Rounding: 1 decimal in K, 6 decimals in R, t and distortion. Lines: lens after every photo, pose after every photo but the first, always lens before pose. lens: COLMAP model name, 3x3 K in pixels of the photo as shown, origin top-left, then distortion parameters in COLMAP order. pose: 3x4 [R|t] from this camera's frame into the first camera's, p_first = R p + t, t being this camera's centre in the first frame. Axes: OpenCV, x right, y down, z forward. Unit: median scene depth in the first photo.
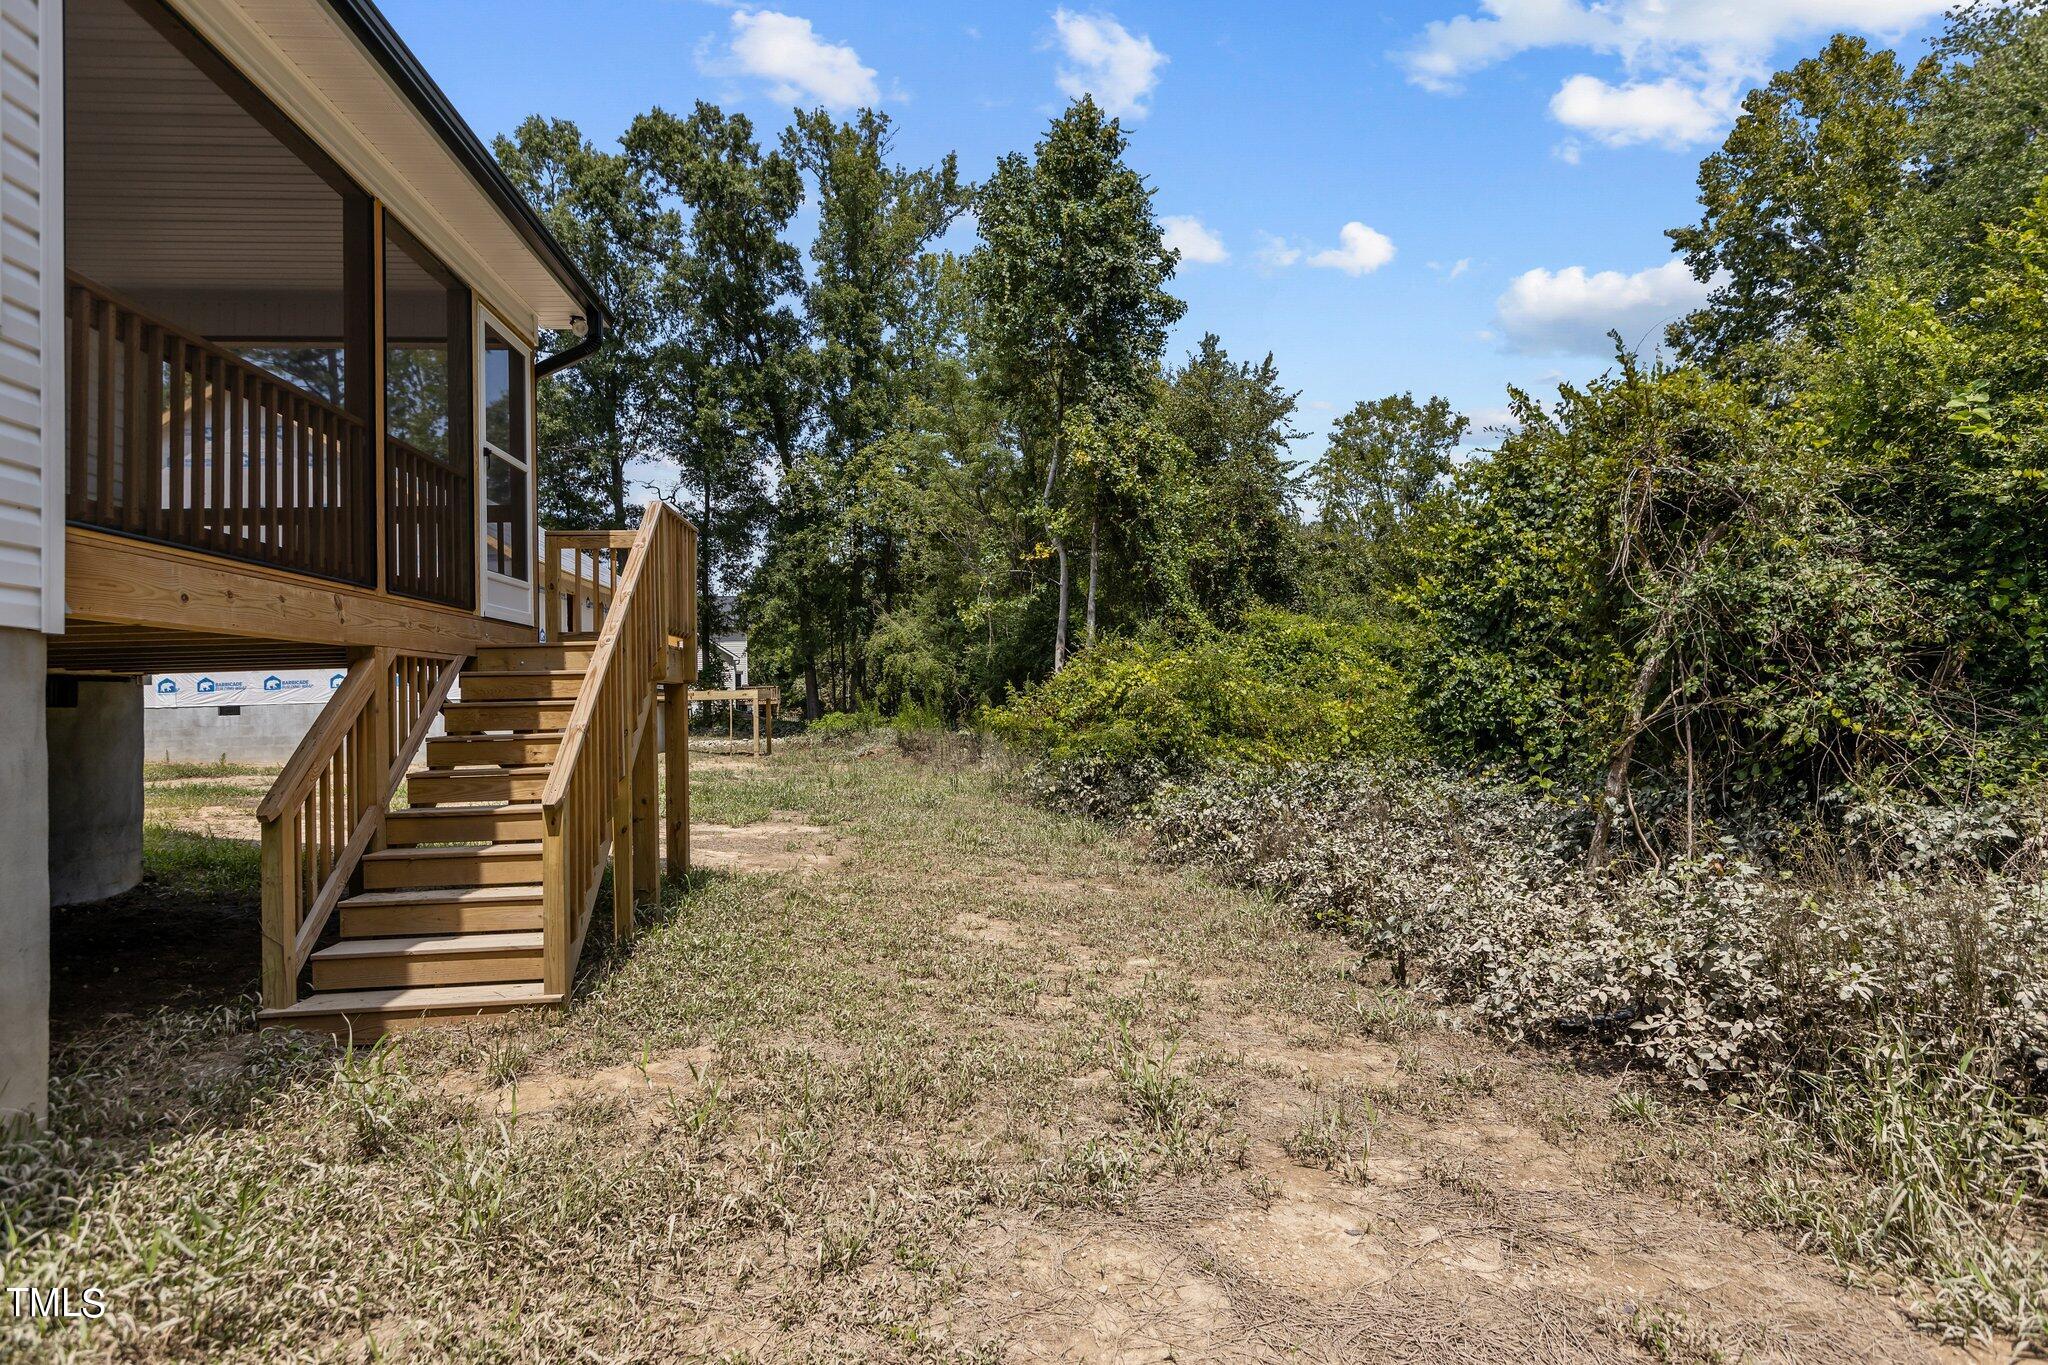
lens RADIAL K [[1126.8, 0, 1025.1], [0, 1126.8, 678.6], [0, 0, 1]] dist [0.001755, 0.000329]
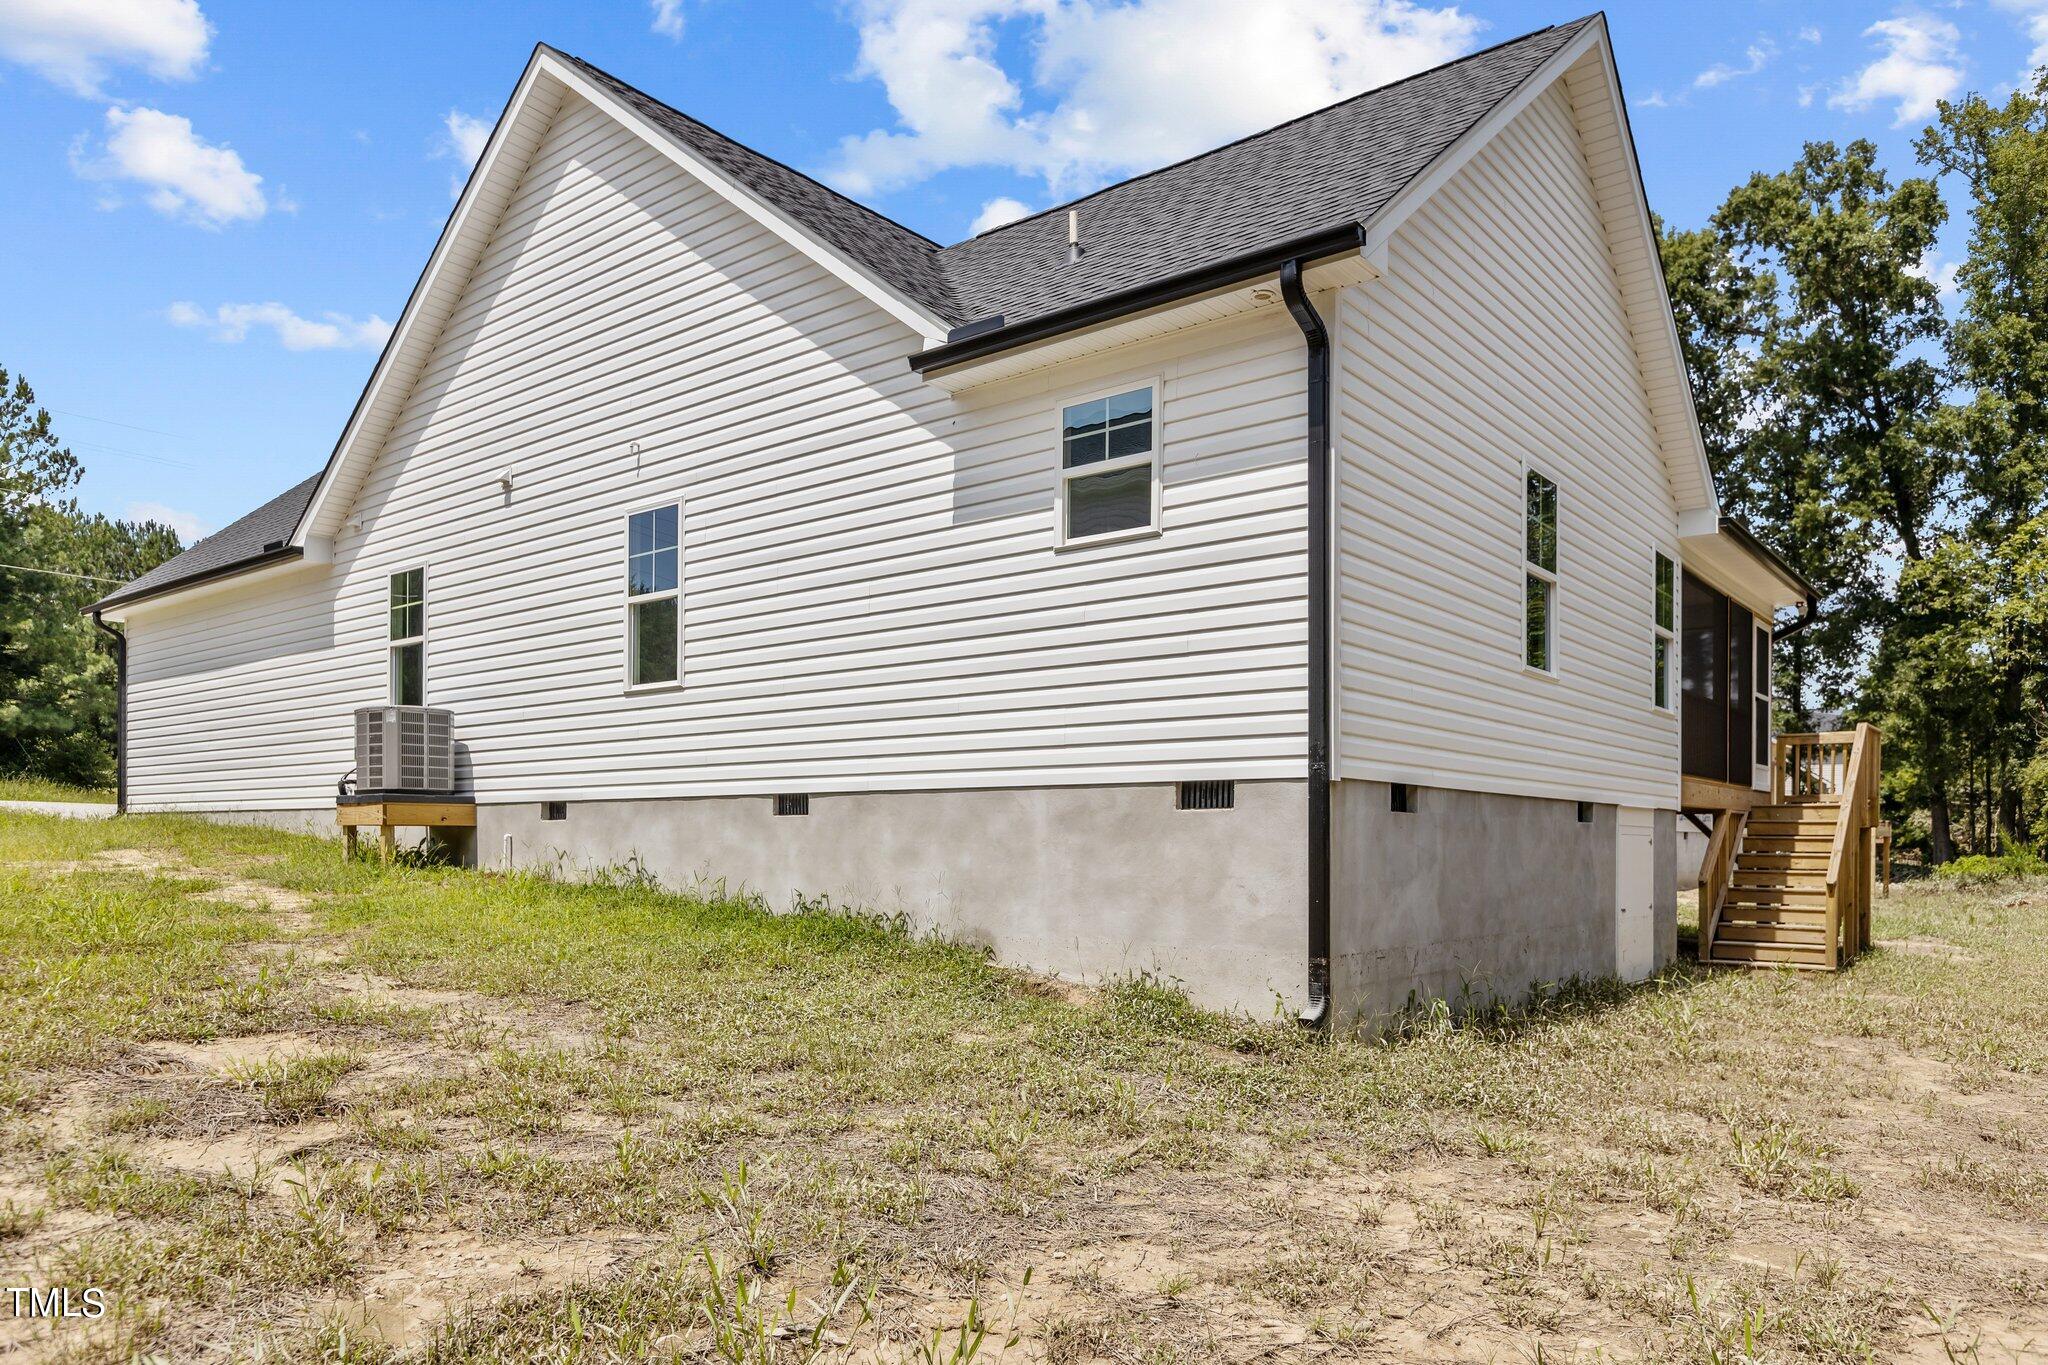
lens RADIAL K [[1352.9, 0, 1037.5], [0, 1352.9, 828.4], [0, 0, 1]] dist [-0.000707, 0.000397]
pose [[0.716322, 0.026676, -0.697260, 0.024970], [-0.013935, 0.999617, 0.023927, -0.003141], [0.697631, -0.007423, 0.716419, -0.156878]]
